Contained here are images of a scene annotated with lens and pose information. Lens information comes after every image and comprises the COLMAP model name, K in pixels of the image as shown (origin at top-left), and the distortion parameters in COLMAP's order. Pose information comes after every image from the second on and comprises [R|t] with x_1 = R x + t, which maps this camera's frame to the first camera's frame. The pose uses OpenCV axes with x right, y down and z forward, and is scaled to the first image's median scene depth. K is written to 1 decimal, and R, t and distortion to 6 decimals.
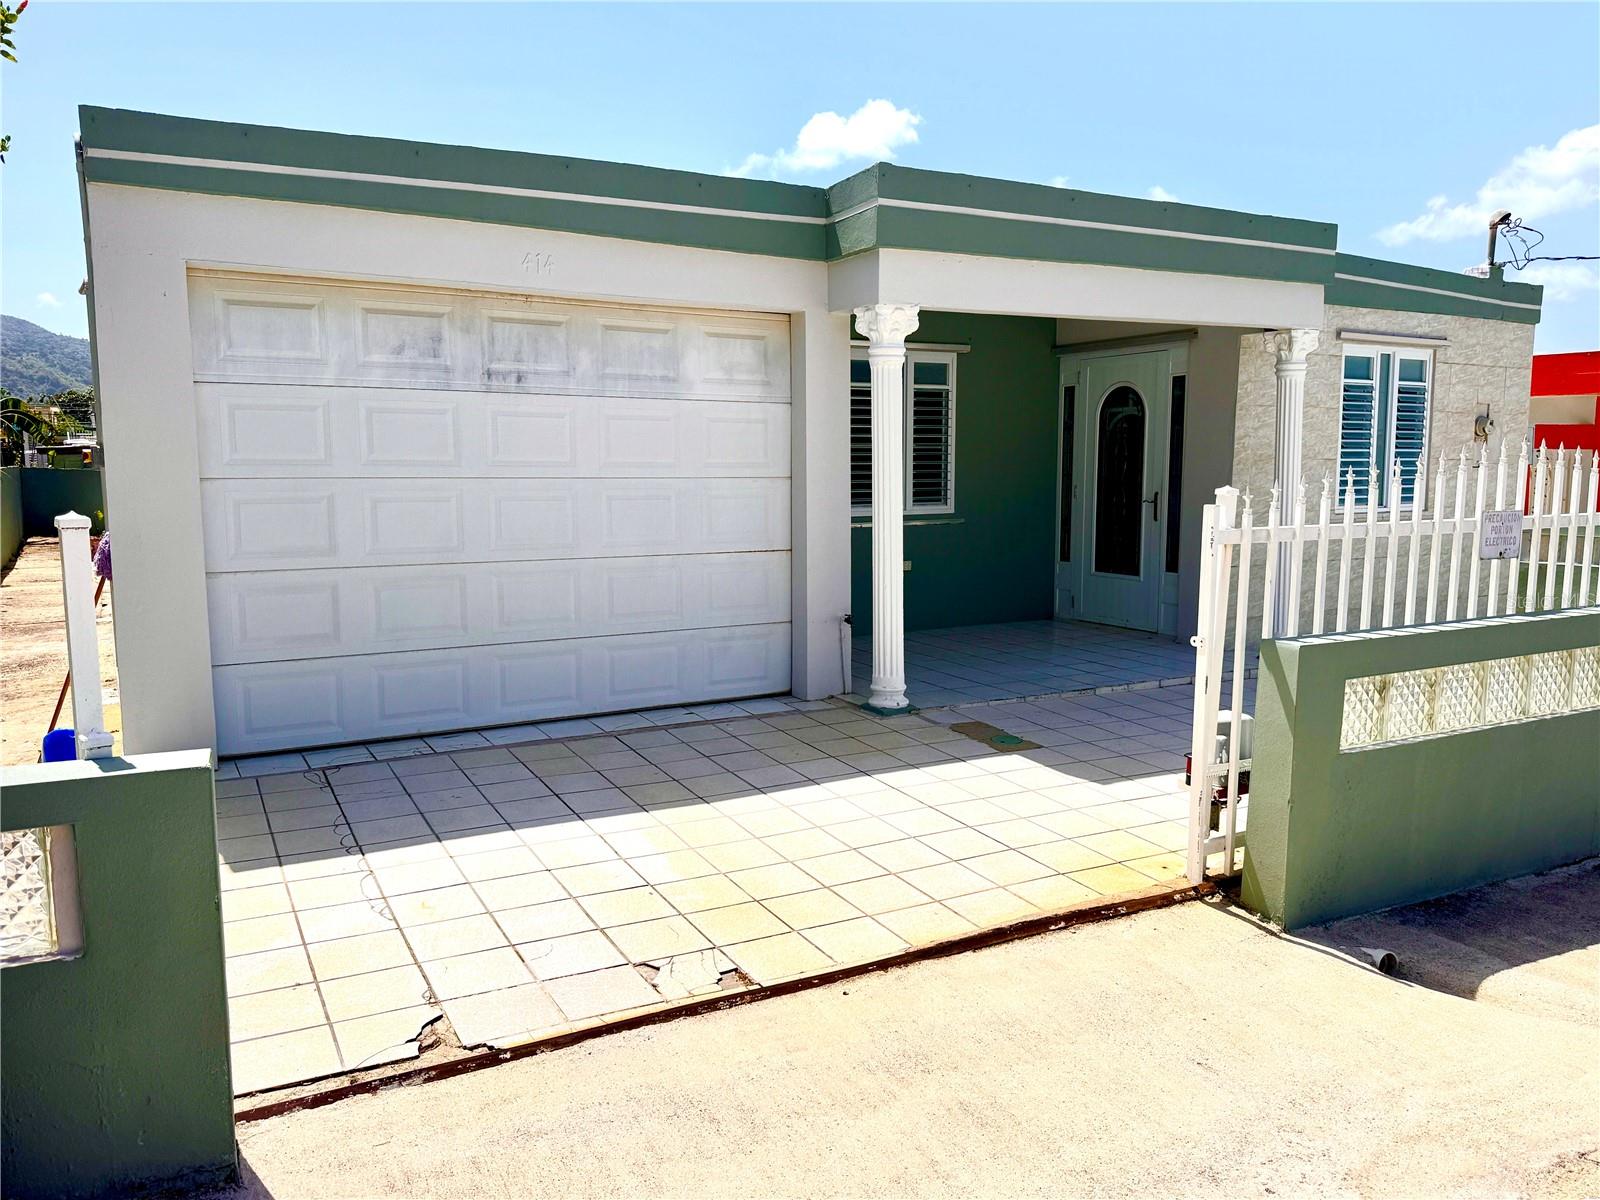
lens RADIAL K [[1172.2, 0, 800.0], [0, 1172.2, 600.0], [0, 0, 1]] dist [0.086377, -0.119348]
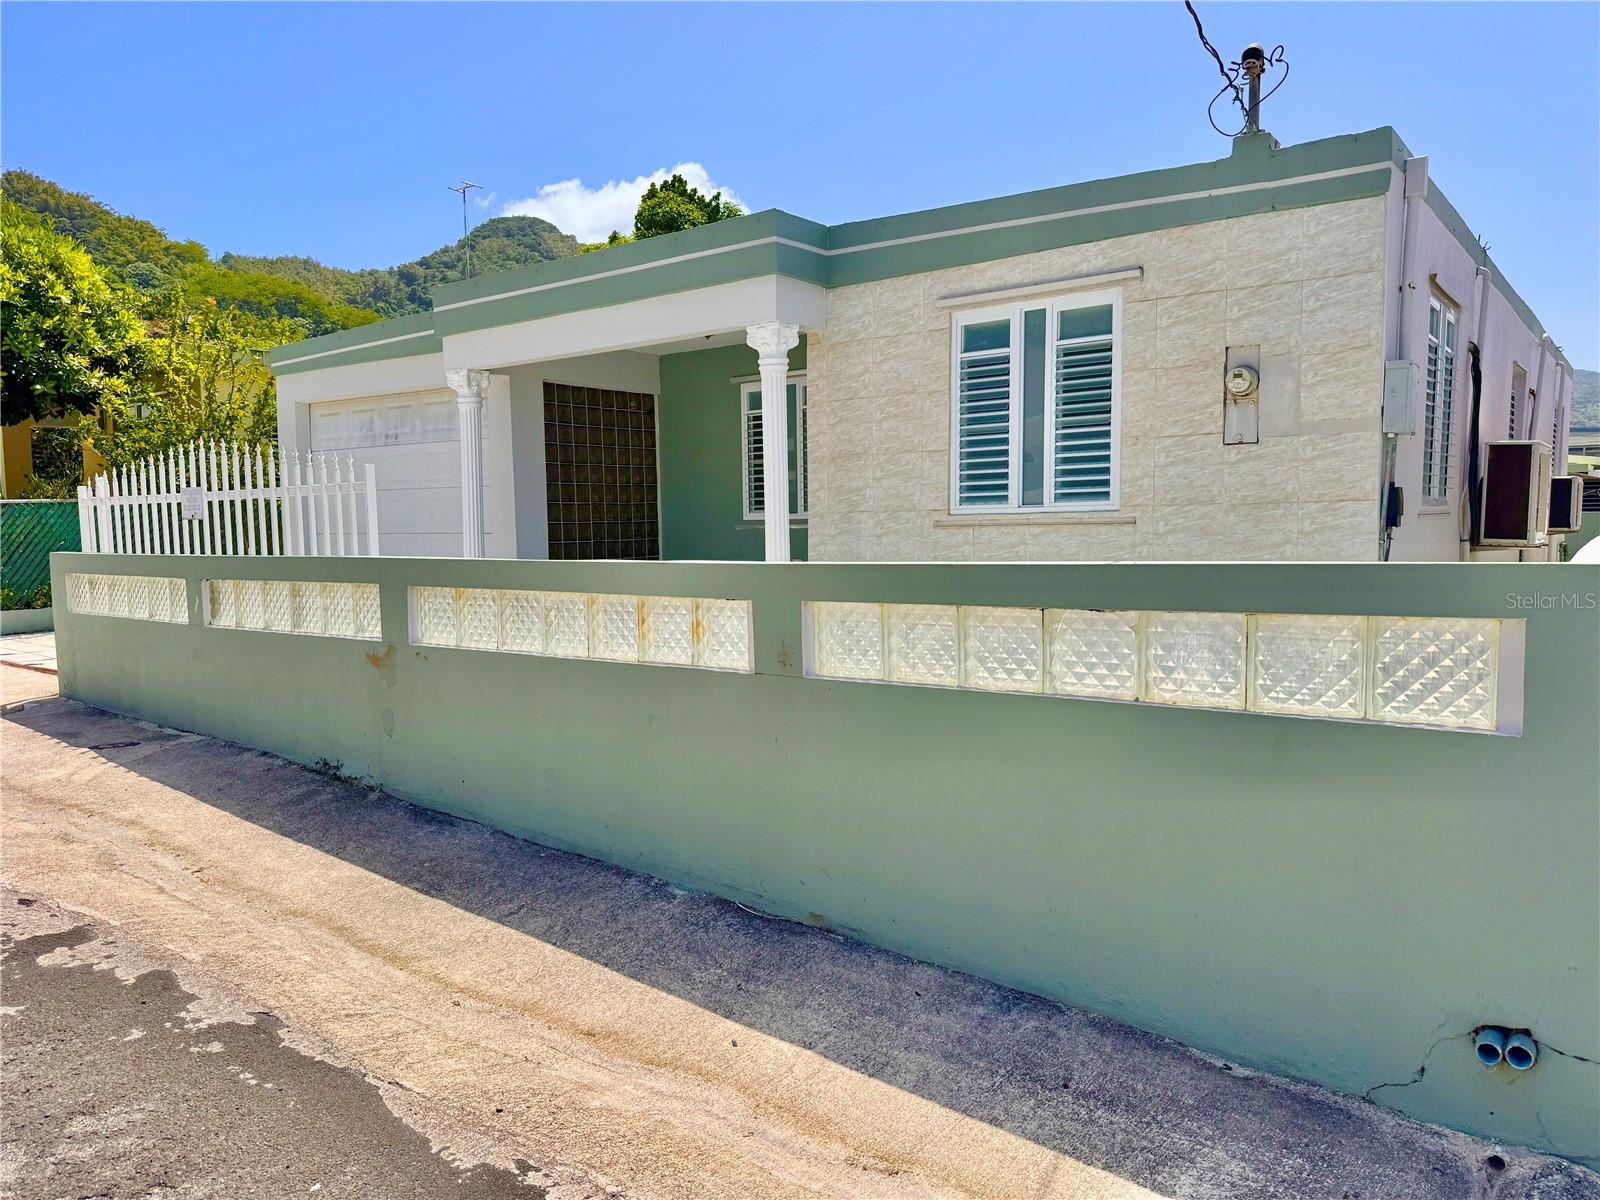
lens RADIAL K [[1132.6, 0, 800.0], [0, 1132.6, 600.0], [0, 0, 1]] dist [0.195465, -0.399837]
pose [[0.393718, 0.058205, -0.917387, 1.648427], [-0.093462, 0.995356, 0.023040, -0.028451], [0.914468, 0.076670, 0.397329, 0.828286]]
